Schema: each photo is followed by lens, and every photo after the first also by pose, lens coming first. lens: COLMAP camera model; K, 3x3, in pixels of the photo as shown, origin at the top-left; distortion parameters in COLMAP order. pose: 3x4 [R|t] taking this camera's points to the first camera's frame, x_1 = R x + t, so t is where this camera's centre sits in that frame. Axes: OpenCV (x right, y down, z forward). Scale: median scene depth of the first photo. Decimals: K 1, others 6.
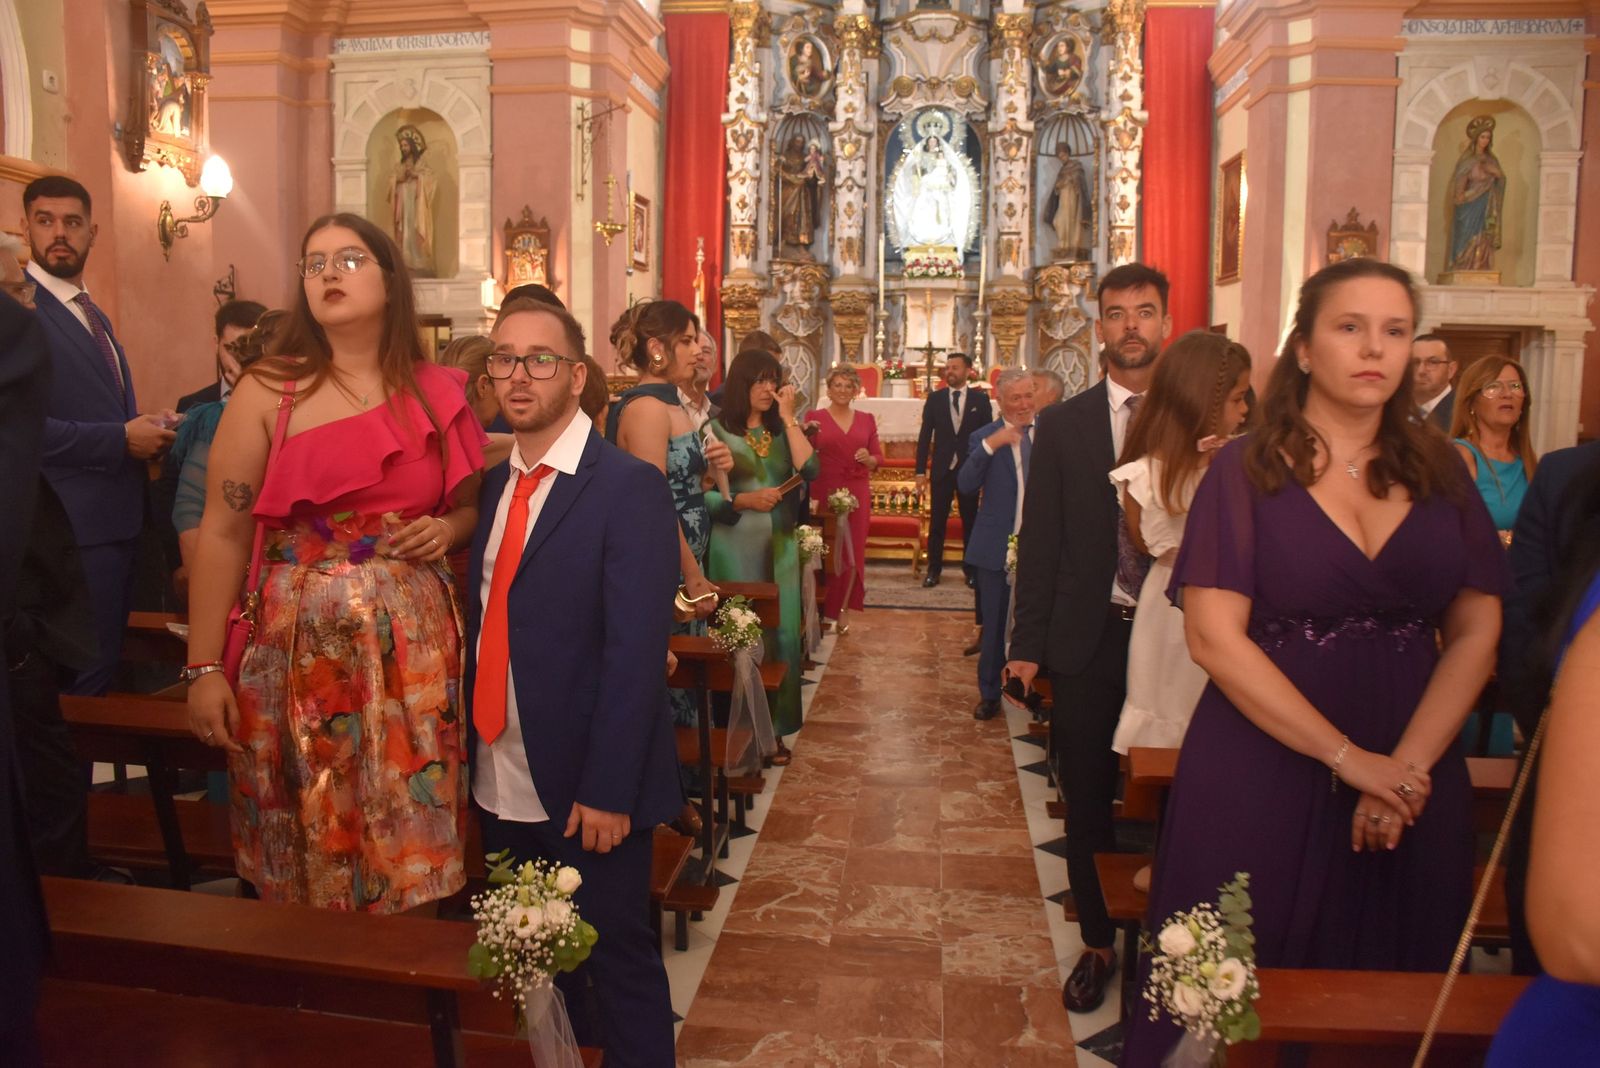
lens RADIAL K [[1440.3, 0, 783.1], [0, 1440.3, 470.2], [0, 0, 1]] dist [-0.082263, 0.140062]
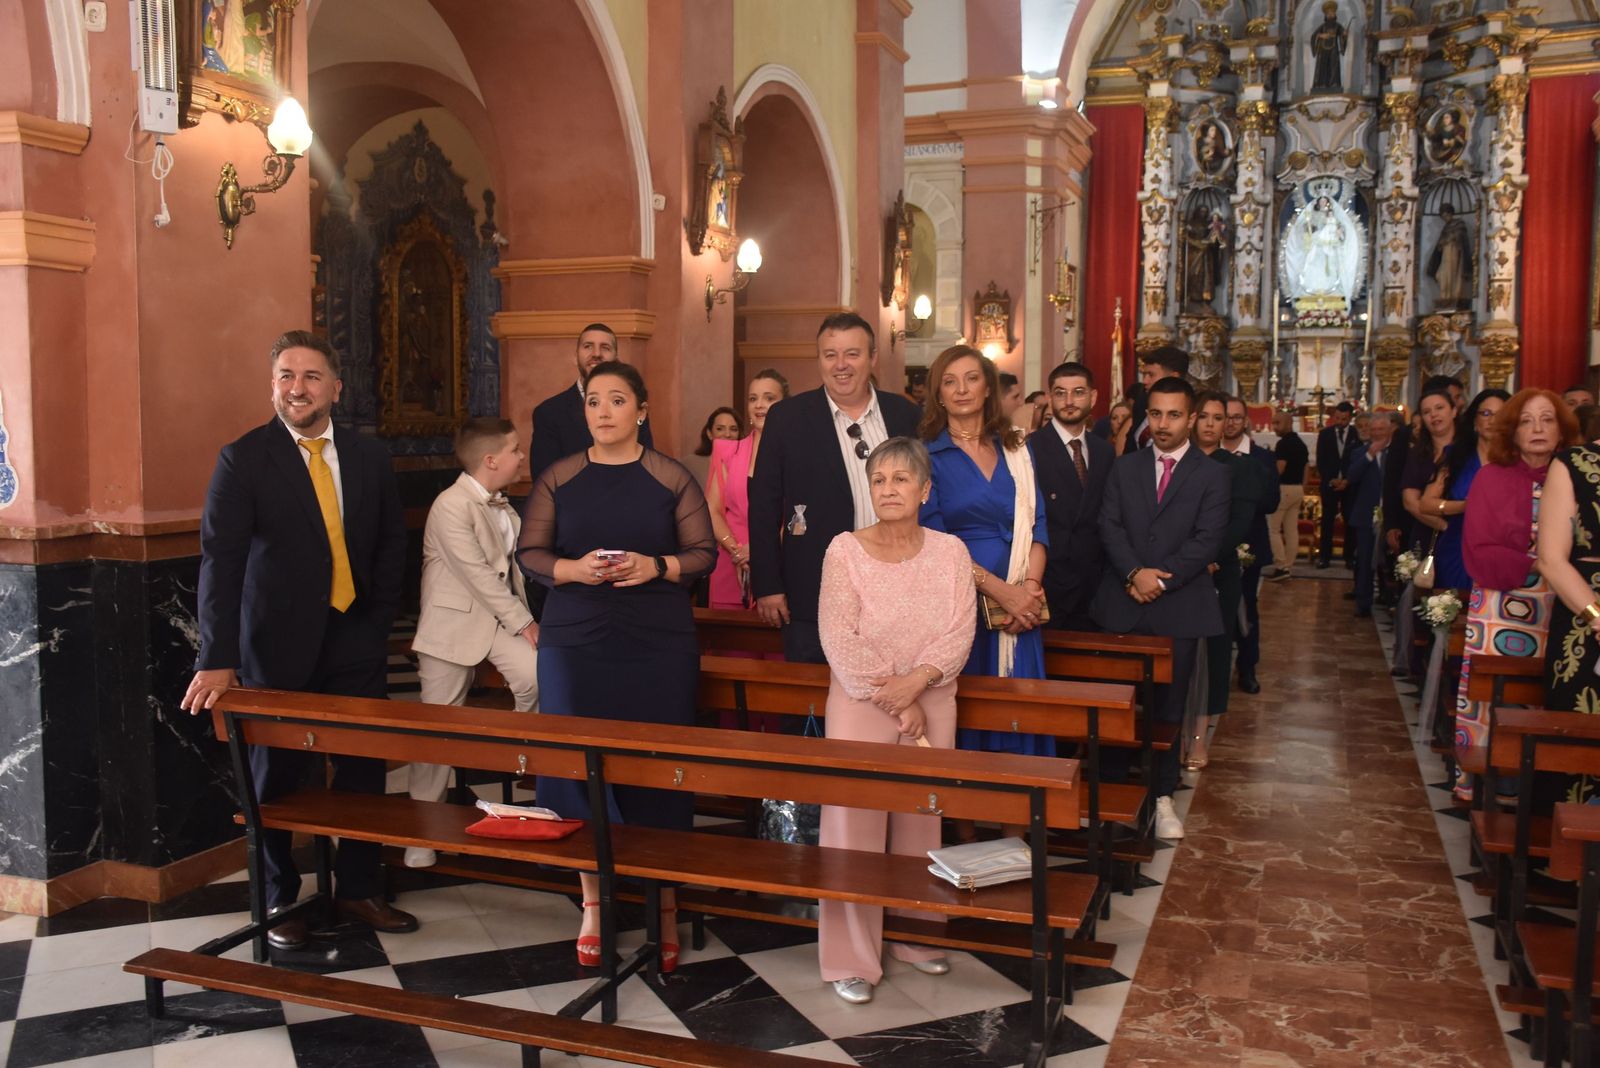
lens RADIAL K [[1440.3, 0, 793.9], [0, 1440.3, 531.5], [0, 0, 1]] dist [-0.082263, 0.140062]
pose [[0.970257, 0.013528, -0.241699, -0.028426], [-0.010254, 0.999838, 0.014796, 0.016747], [0.241860, -0.011878, 0.970238, -0.213869]]
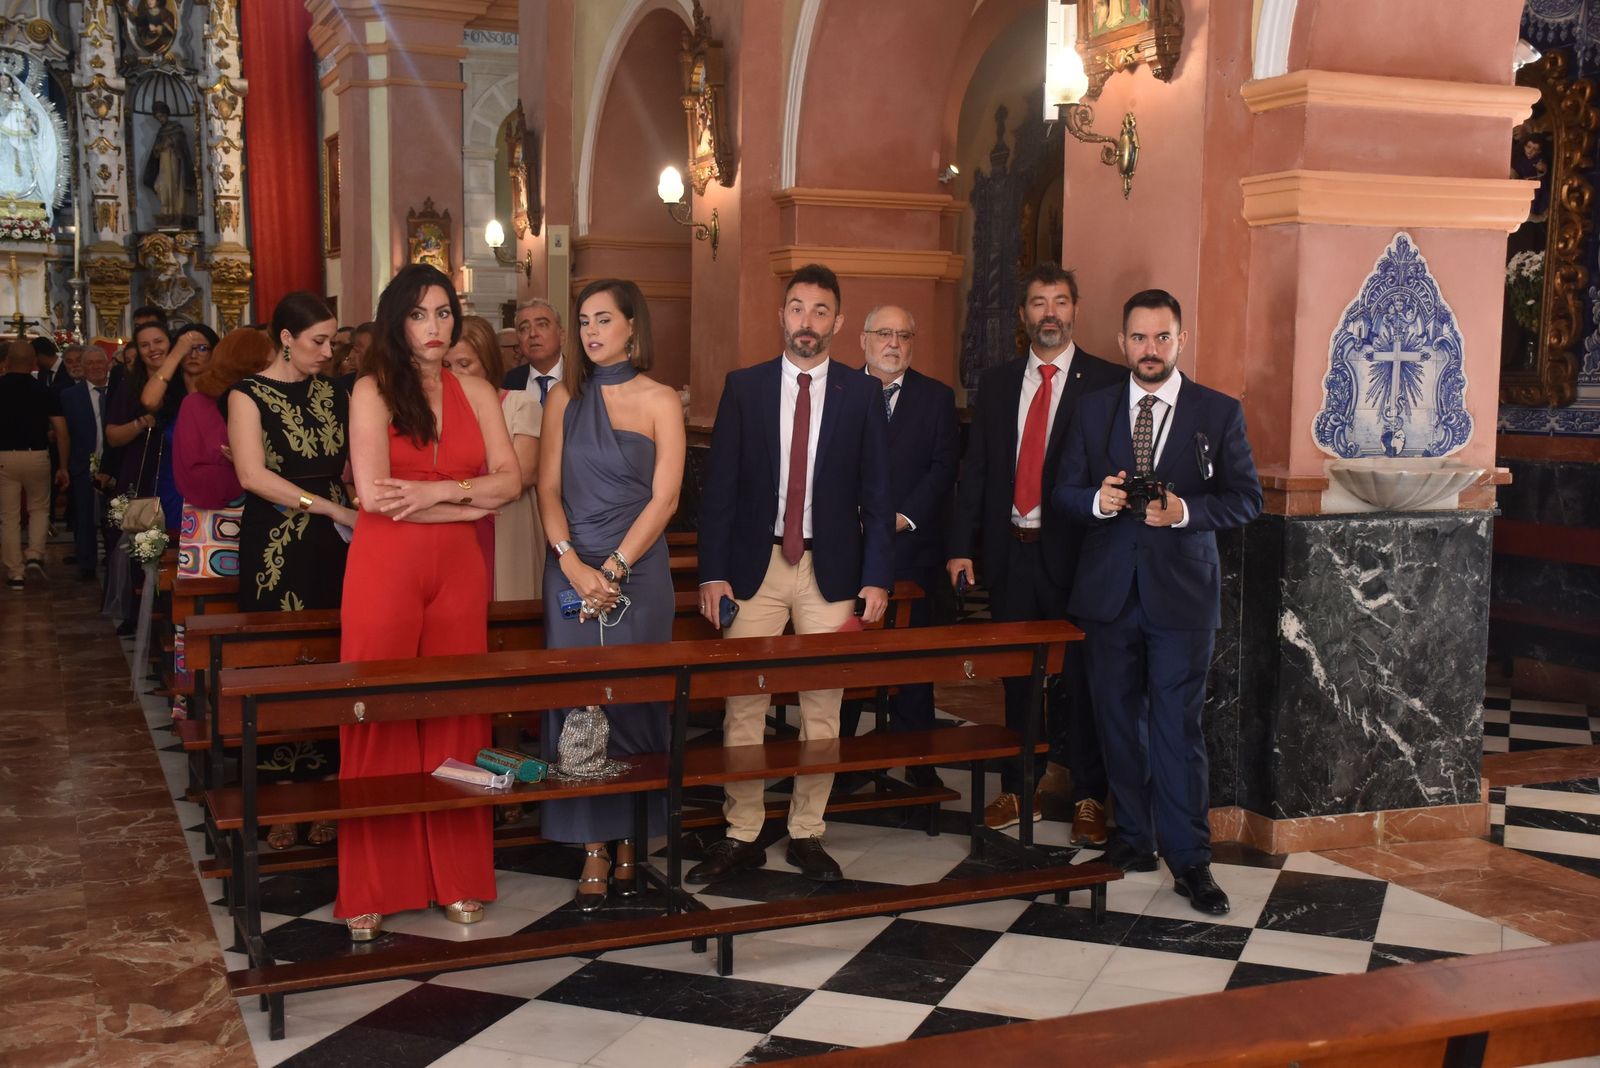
lens RADIAL K [[1724.9, 0, 800.6], [0, 1724.9, 532.0], [0, 0, 1]] dist [0.083042, 0.000000]
pose [[0.867412, -0.056080, 0.494420, -0.029549], [0.037315, 0.998162, 0.047751, 0.019047], [-0.496189, -0.022971, 0.867910, -0.246054]]
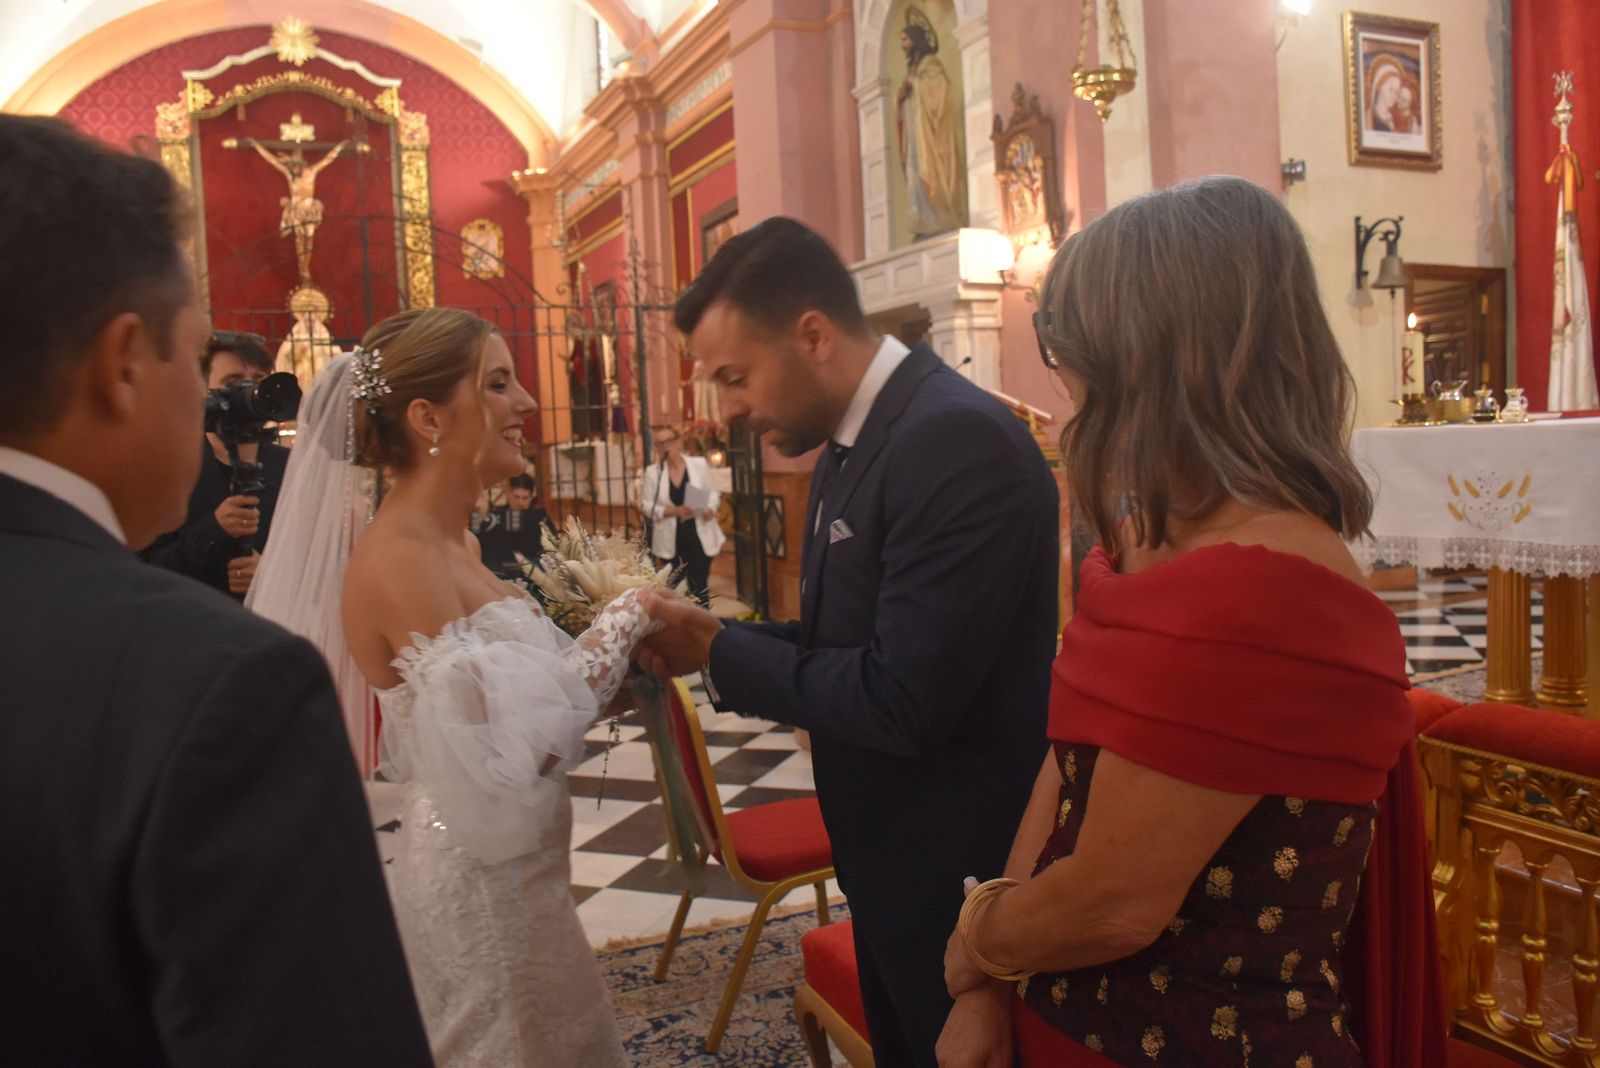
lens RADIAL K [[1314.2, 0, 788.7], [0, 1314.2, 533.4], [0, 0, 1]] dist [-0.117108, 0.085890]
pose [[0.505196, 0.028359, -0.862538, 0.170711], [-0.001435, 0.999486, 0.032021, -0.026112], [0.863003, -0.014939, 0.504977, 0.571618]]
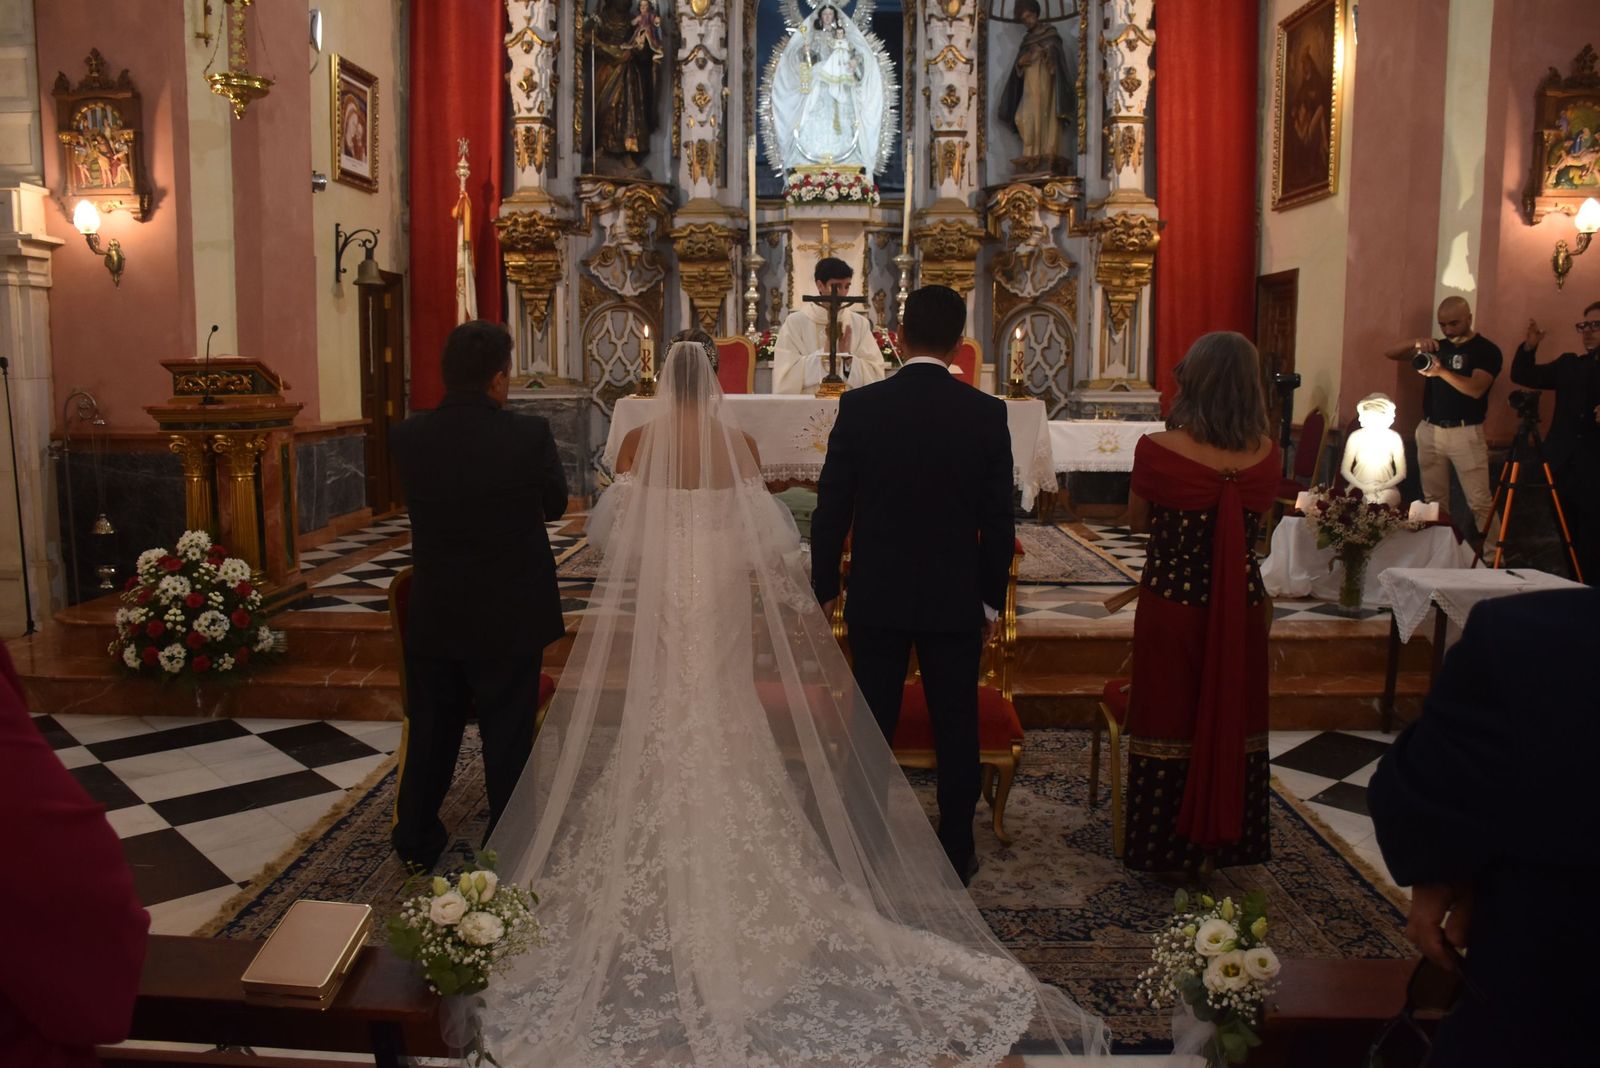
lens RADIAL K [[1314.2, 0, 776.0], [0, 1314.2, 520.0], [0, 0, 1]] dist [-0.117108, 0.085890]
pose [[0.997720, -0.016474, 0.065446, 0.038921], [0.012991, 0.998494, 0.053296, -0.023547], [-0.066225, -0.052325, 0.996432, 0.414150]]
